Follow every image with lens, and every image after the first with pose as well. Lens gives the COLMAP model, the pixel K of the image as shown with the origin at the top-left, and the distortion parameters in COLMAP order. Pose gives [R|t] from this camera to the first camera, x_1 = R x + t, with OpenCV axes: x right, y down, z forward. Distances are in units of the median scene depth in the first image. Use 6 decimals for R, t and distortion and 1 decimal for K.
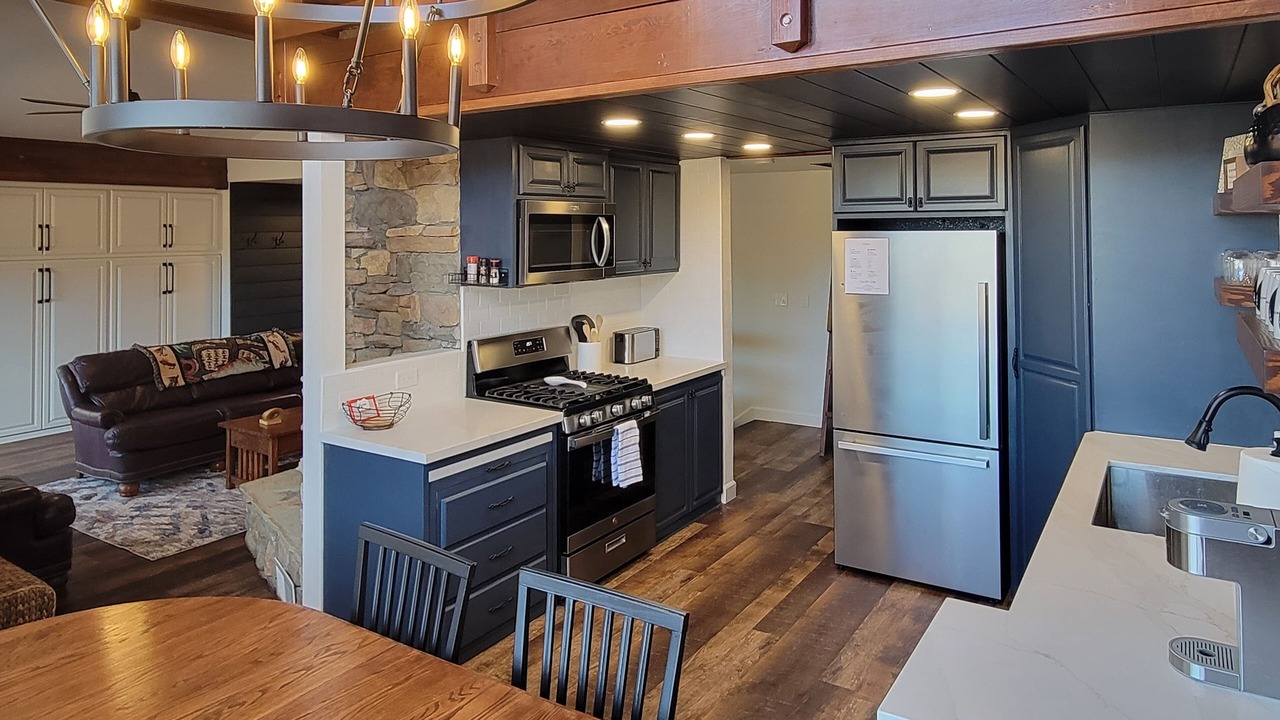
lens RADIAL K [[816.0, 0, 640.0], [0, 816.0, 360.0], [0, 0, 1]] dist [0.000005, 0.001402]
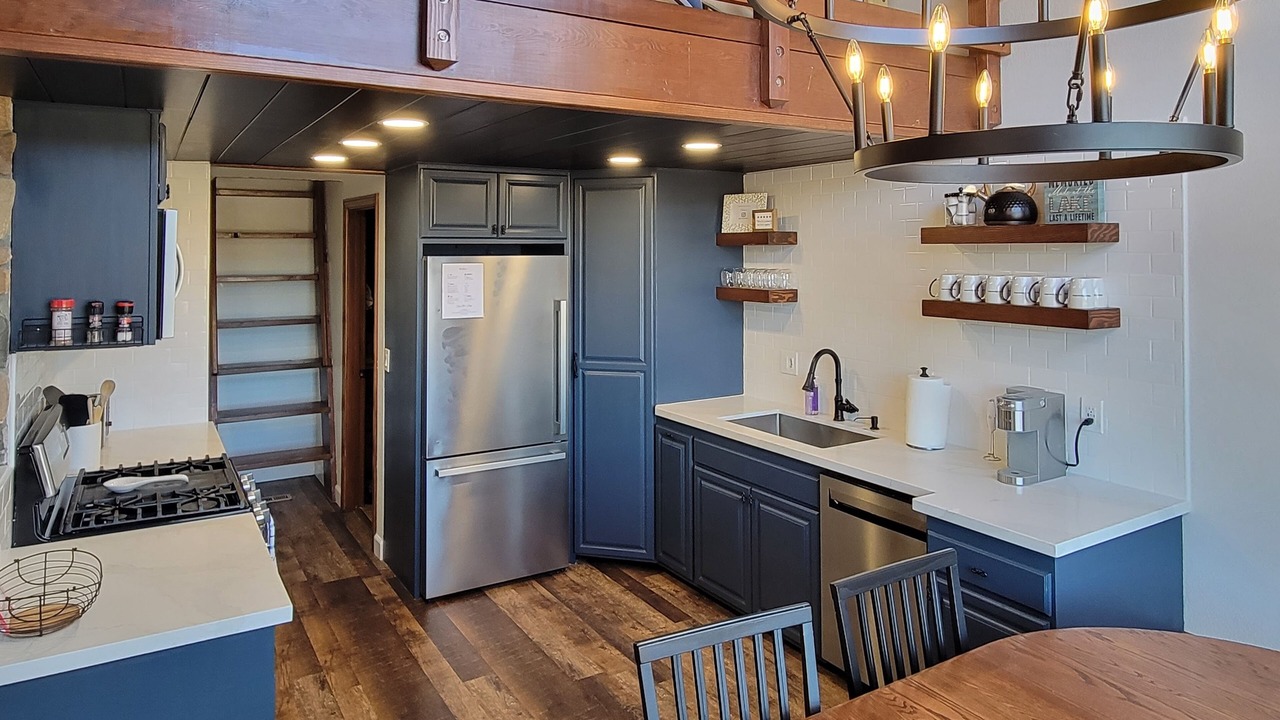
lens RADIAL K [[816.0, 0, 640.0], [0, 816.0, 360.0], [0, 0, 1]] dist [0.000005, 0.001402]
pose [[0.429801, -0.114761, 0.895601, -0.531955], [0.144231, 0.987880, 0.057368, -0.053917], [-0.891330, 0.104516, 0.441144, 0.347709]]
